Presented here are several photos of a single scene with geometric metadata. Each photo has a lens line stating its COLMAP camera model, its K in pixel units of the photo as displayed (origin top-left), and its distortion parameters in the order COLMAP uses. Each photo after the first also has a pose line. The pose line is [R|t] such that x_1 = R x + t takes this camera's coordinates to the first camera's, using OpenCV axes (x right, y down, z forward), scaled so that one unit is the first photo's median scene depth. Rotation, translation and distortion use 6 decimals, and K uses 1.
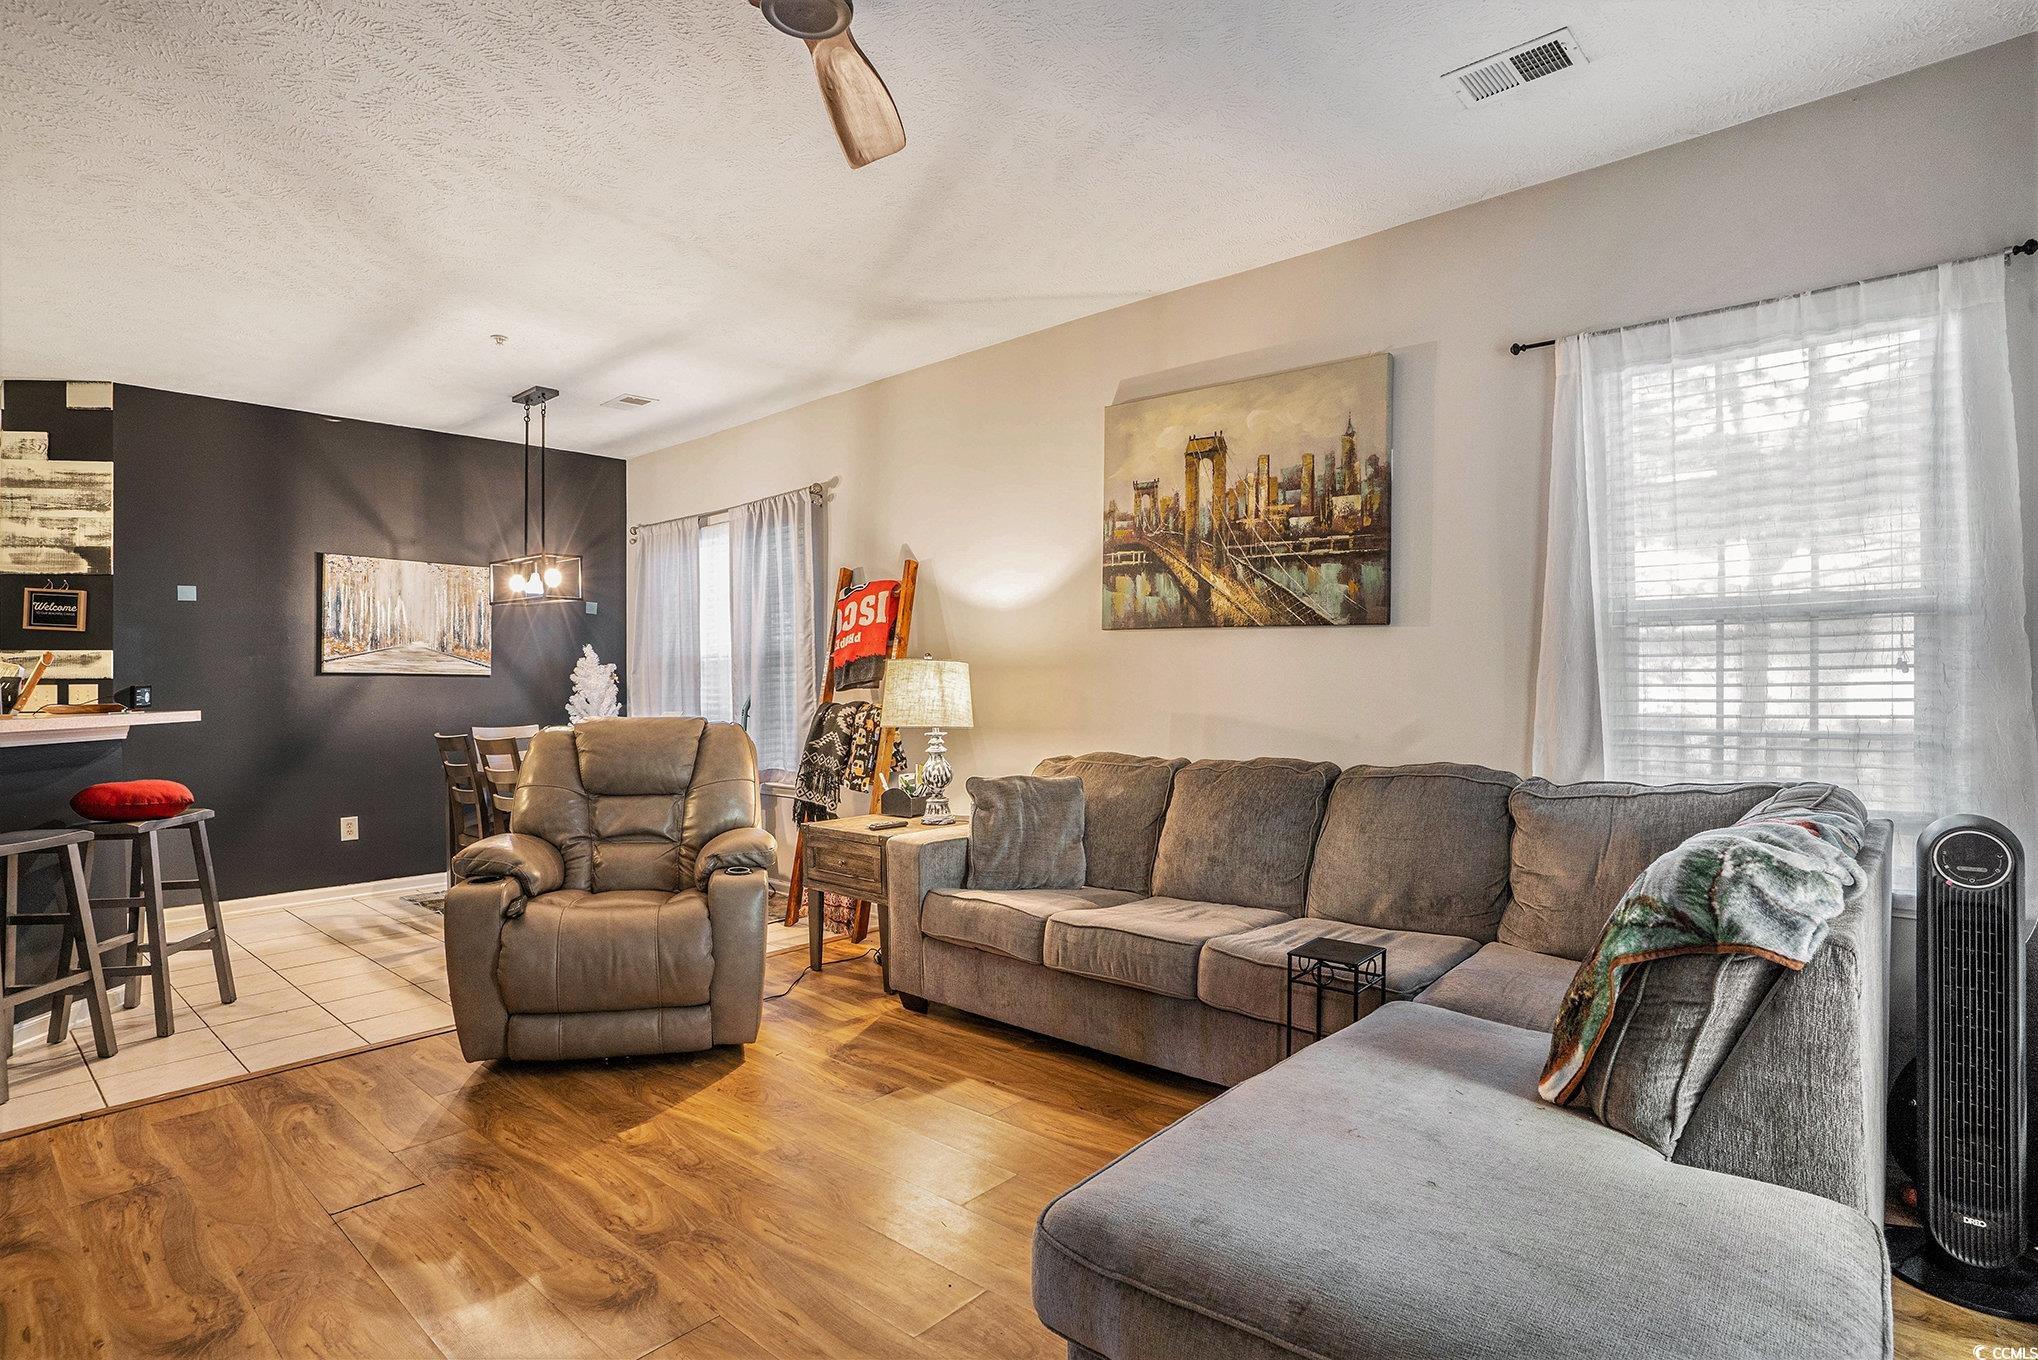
lens RADIAL K [[1053.7, 0, 1028.6], [0, 1053.7, 679.3], [0, 0, 1]] dist [-0.036226, 0.016727]
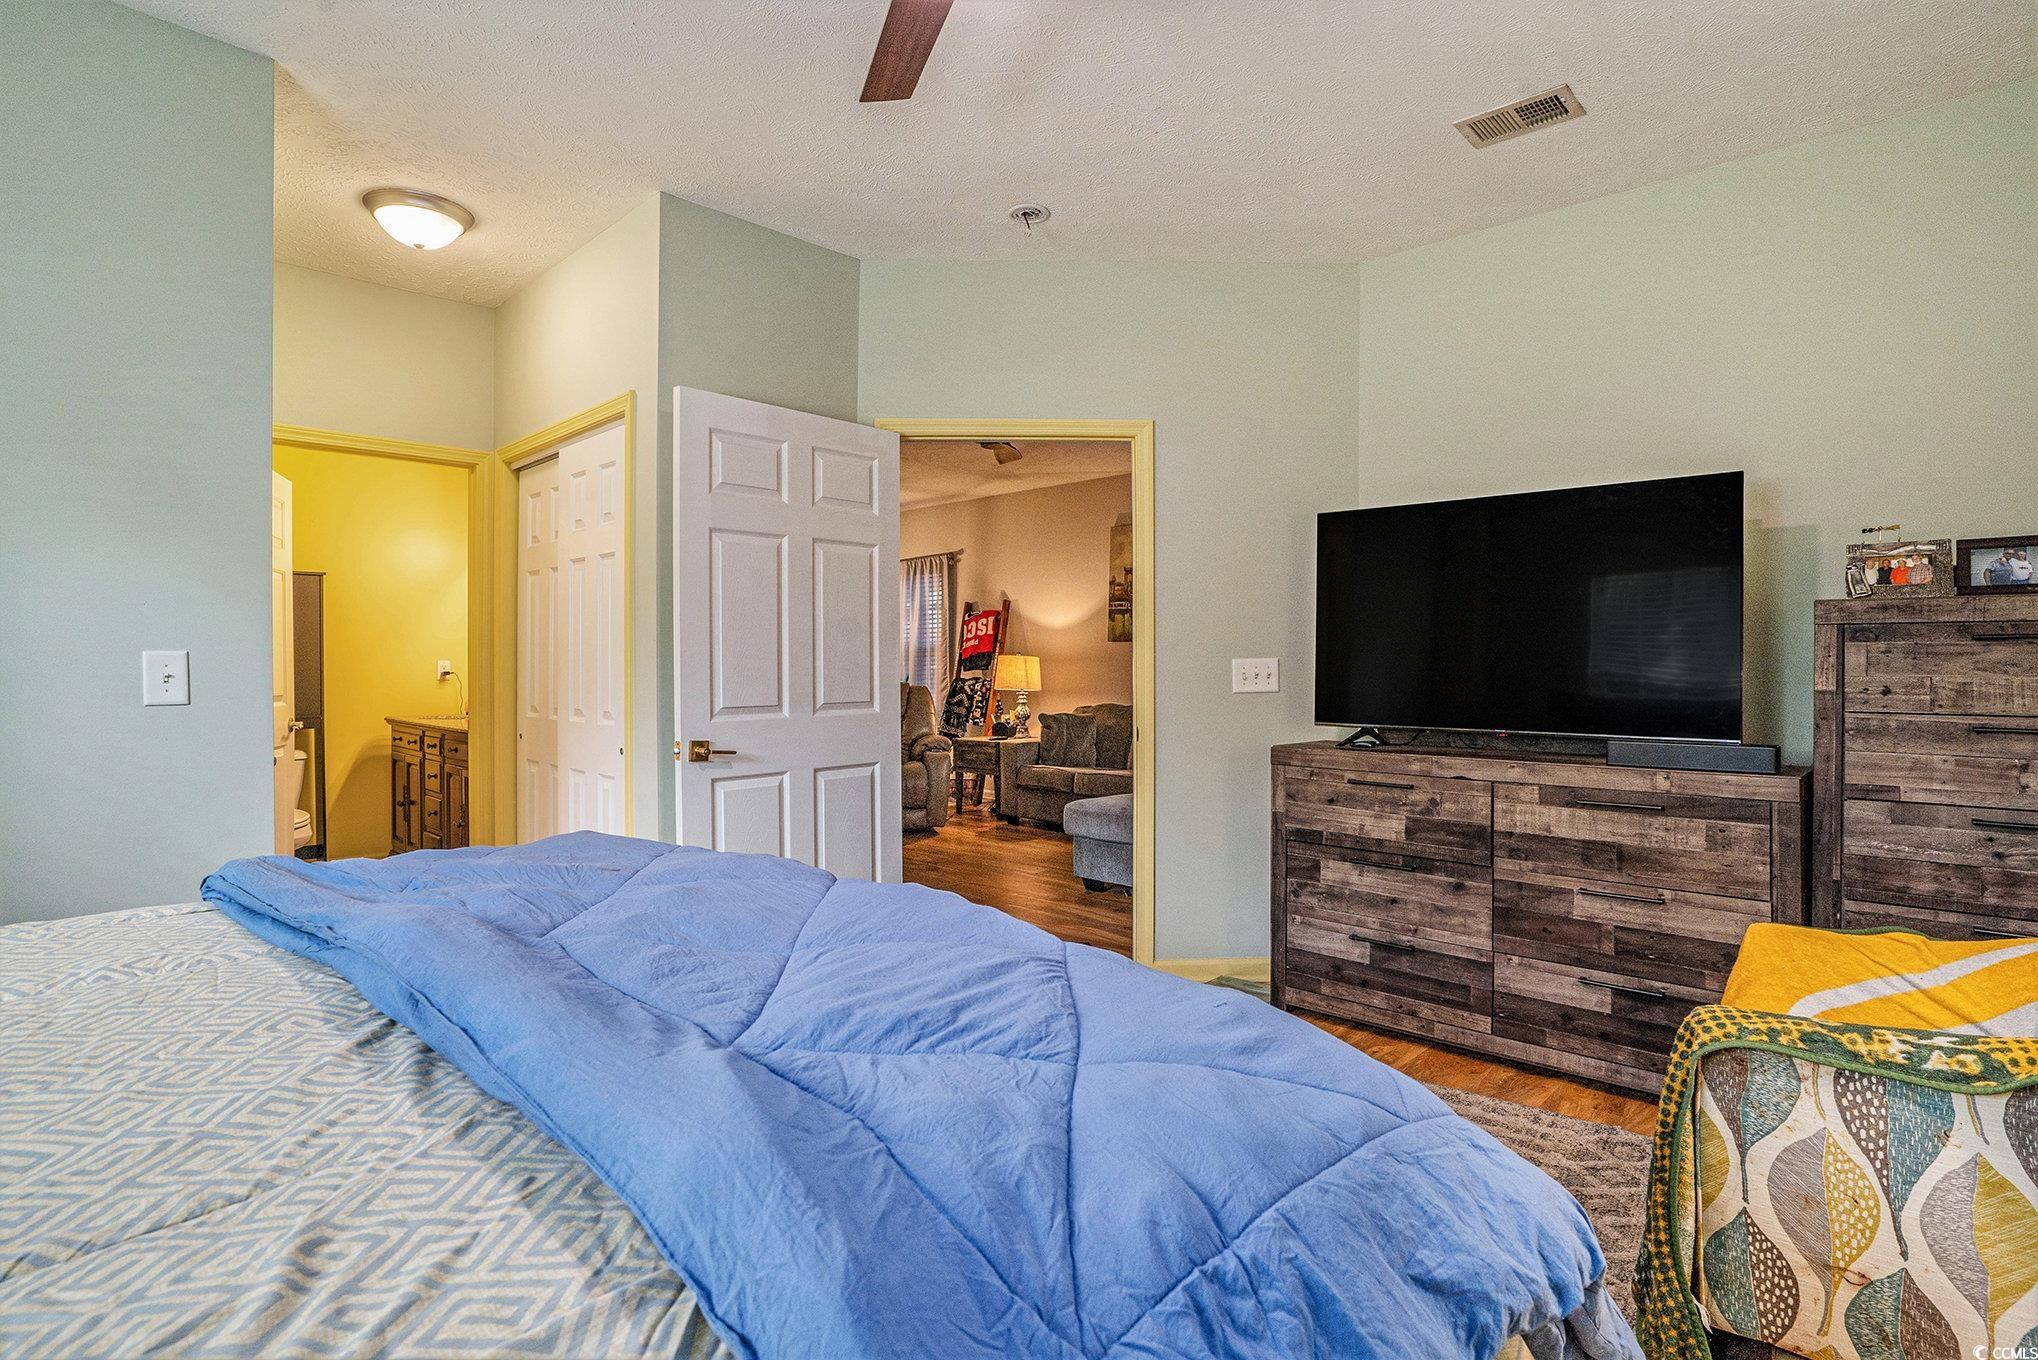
lens RADIAL K [[1053.7, 0, 1014.9], [0, 1053.7, 670.1], [0, 0, 1]] dist [-0.036226, 0.016727]
pose [[0.998034, 0.012852, -0.061348, 0.018273], [-0.012580, 0.999909, 0.004810, -0.000711], [0.061405, -0.004029, 0.998105, -0.983666]]
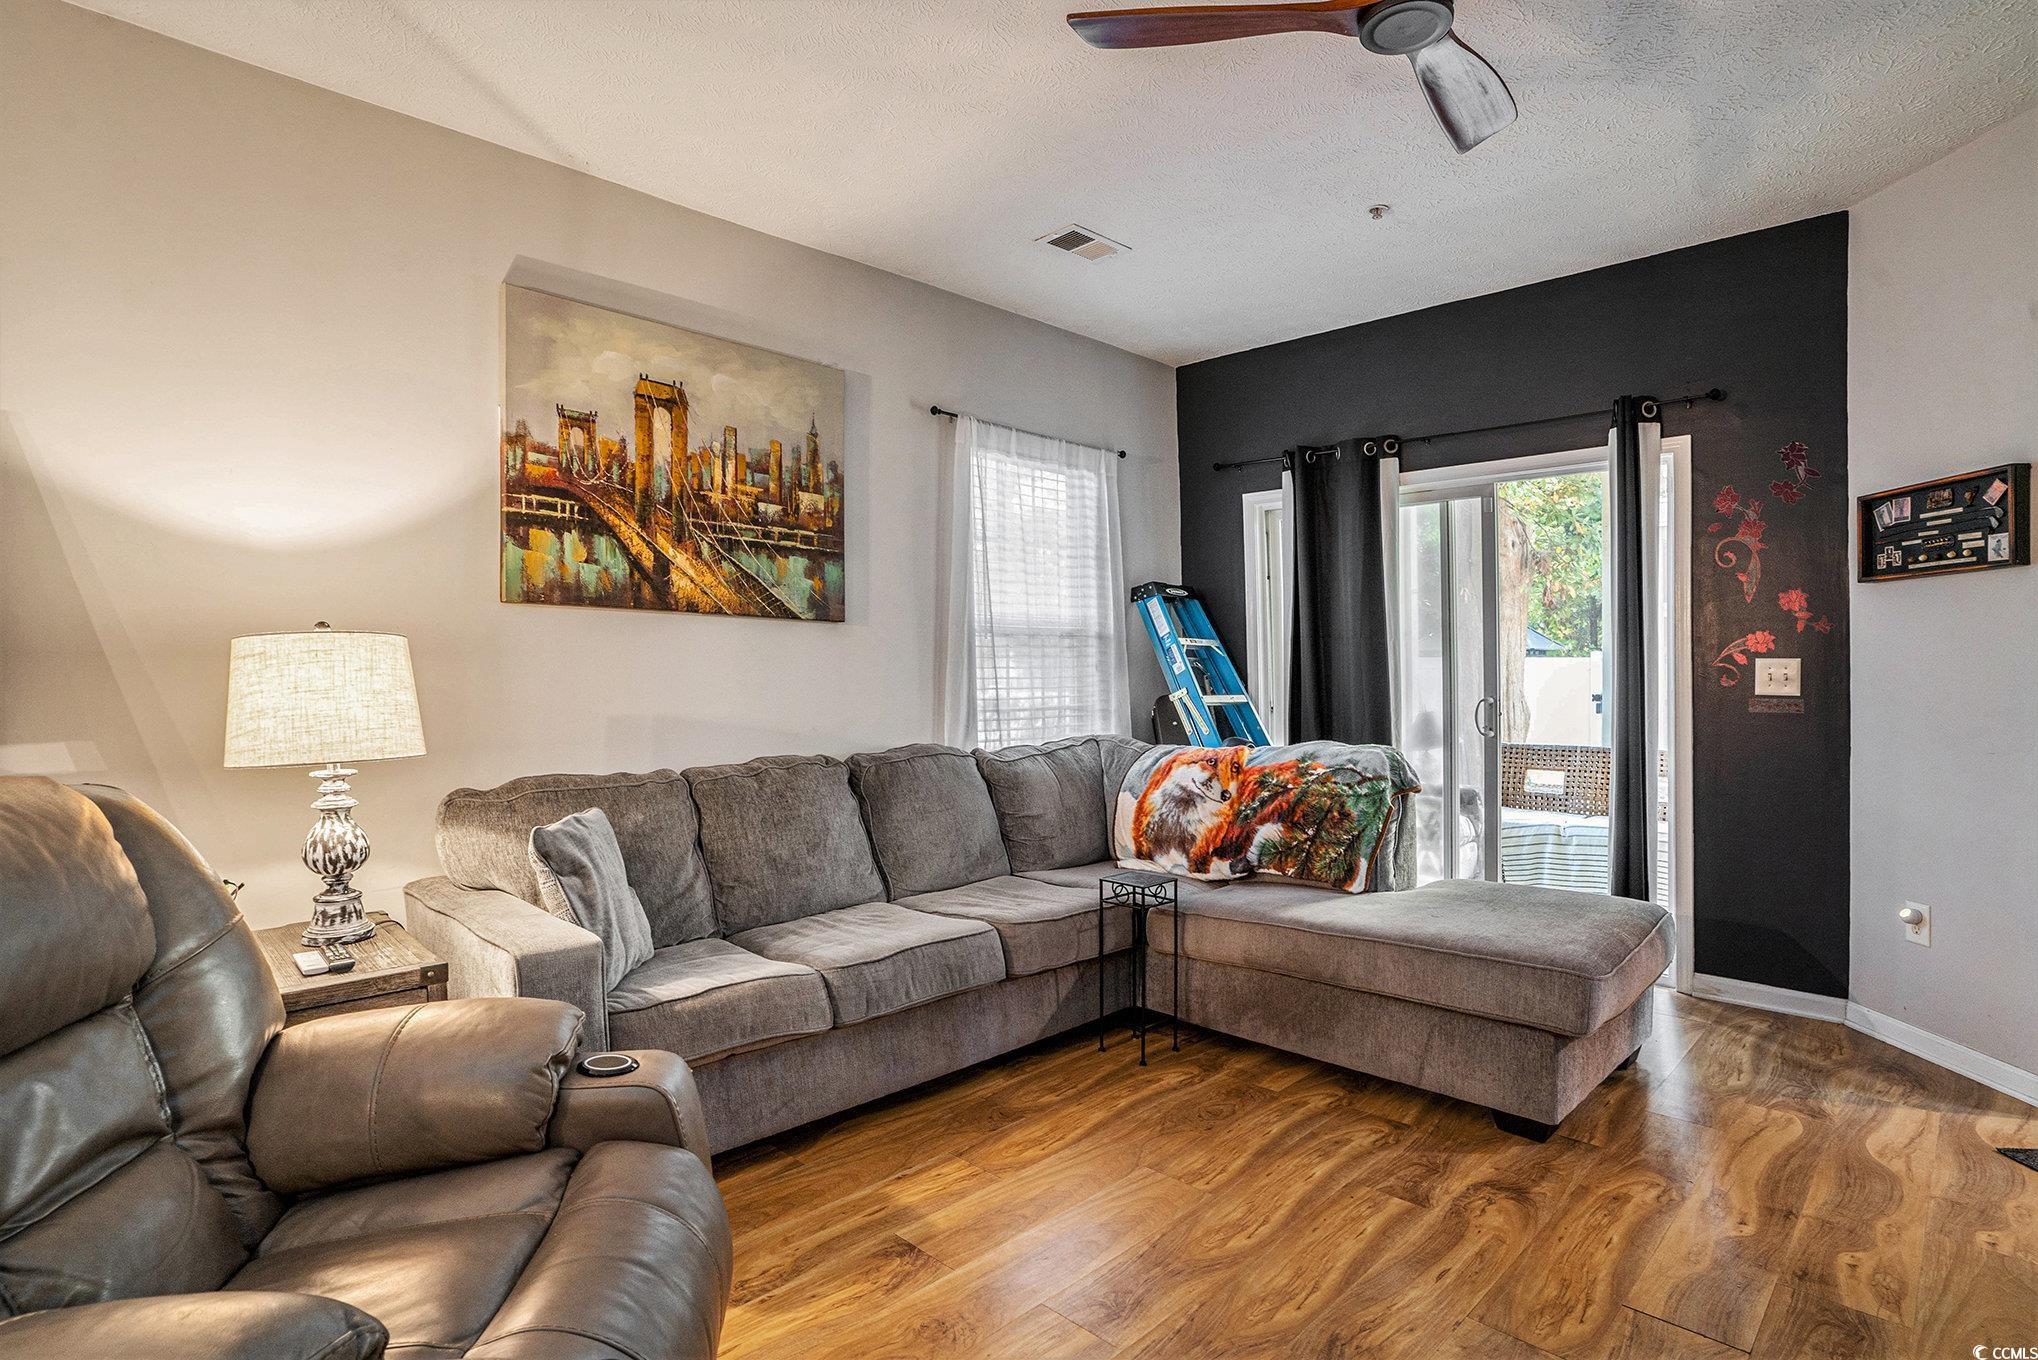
lens RADIAL K [[1053.7, 0, 986.8], [0, 1053.7, 676.0], [0, 0, 1]] dist [-0.036226, 0.016727]
pose [[0.069025, -0.000087, 0.997615, -0.608399], [0.002483, 0.999997, -0.000085, 0.003221], [-0.997612, 0.002483, 0.069025, 0.648848]]
